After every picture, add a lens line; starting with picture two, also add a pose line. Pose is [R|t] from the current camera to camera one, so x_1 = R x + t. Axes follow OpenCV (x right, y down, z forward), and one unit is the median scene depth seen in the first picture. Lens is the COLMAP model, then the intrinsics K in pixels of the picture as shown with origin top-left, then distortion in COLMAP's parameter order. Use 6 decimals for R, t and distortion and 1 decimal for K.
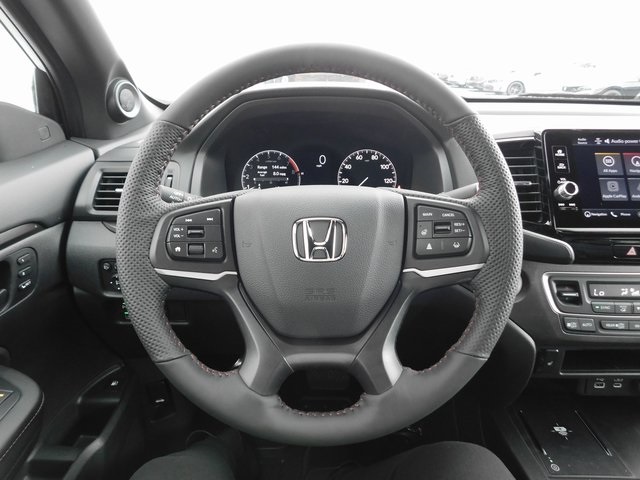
lens RADIAL K [[424.6, 0, 324.3], [0, 424.6, 236.3], [0, 0, 1]] dist [-0.051837, 0.033929]
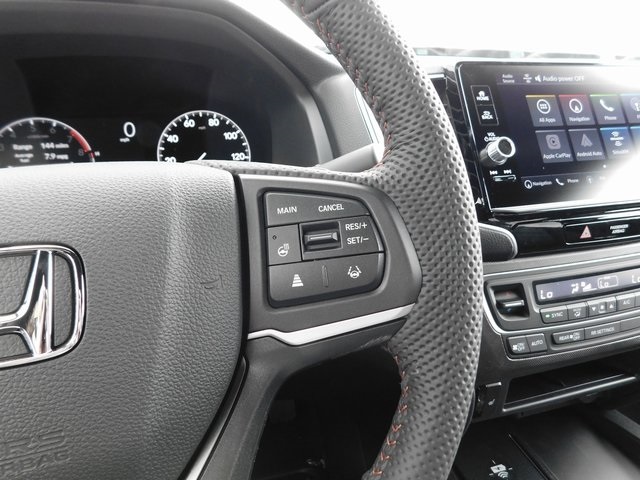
lens RADIAL K [[424.6, 0, 322.9], [0, 424.6, 239.9], [0, 0, 1]] dist [-0.051837, 0.033929]
pose [[0.960531, -0.107112, 0.256725, 0.117128], [0.096483, 0.993886, 0.053684, -0.029833], [-0.260905, -0.026796, 0.964992, 0.399313]]
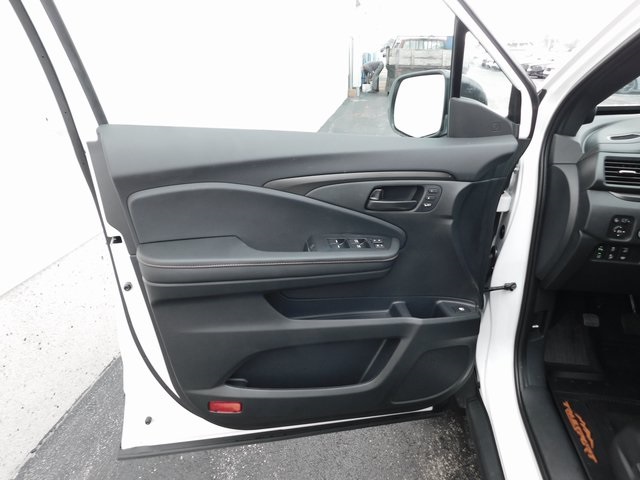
lens RADIAL K [[424.6, 0, 317.3], [0, 424.6, 236.1], [0, 0, 1]] dist [-0.051837, 0.033929]
pose [[0.986460, 0.071055, -0.147813, -1.447820], [-0.067842, 0.997339, 0.026675, 0.171850], [0.149315, -0.016286, 0.988656, -0.730336]]
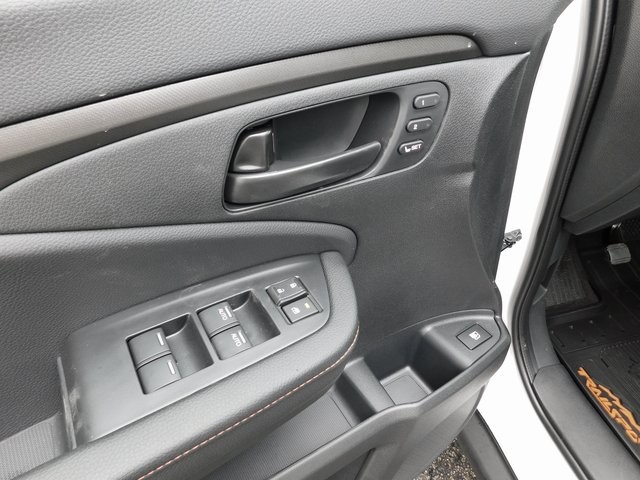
lens RADIAL K [[424.6, 0, 318.8], [0, 424.6, 236.6], [0, 0, 1]] dist [-0.051837, 0.033929]
pose [[0.975900, -0.164268, 0.143653, -1.490368], [0.115173, 0.946860, 0.300318, -0.006859], [-0.185352, -0.276536, 0.942960, 0.475677]]
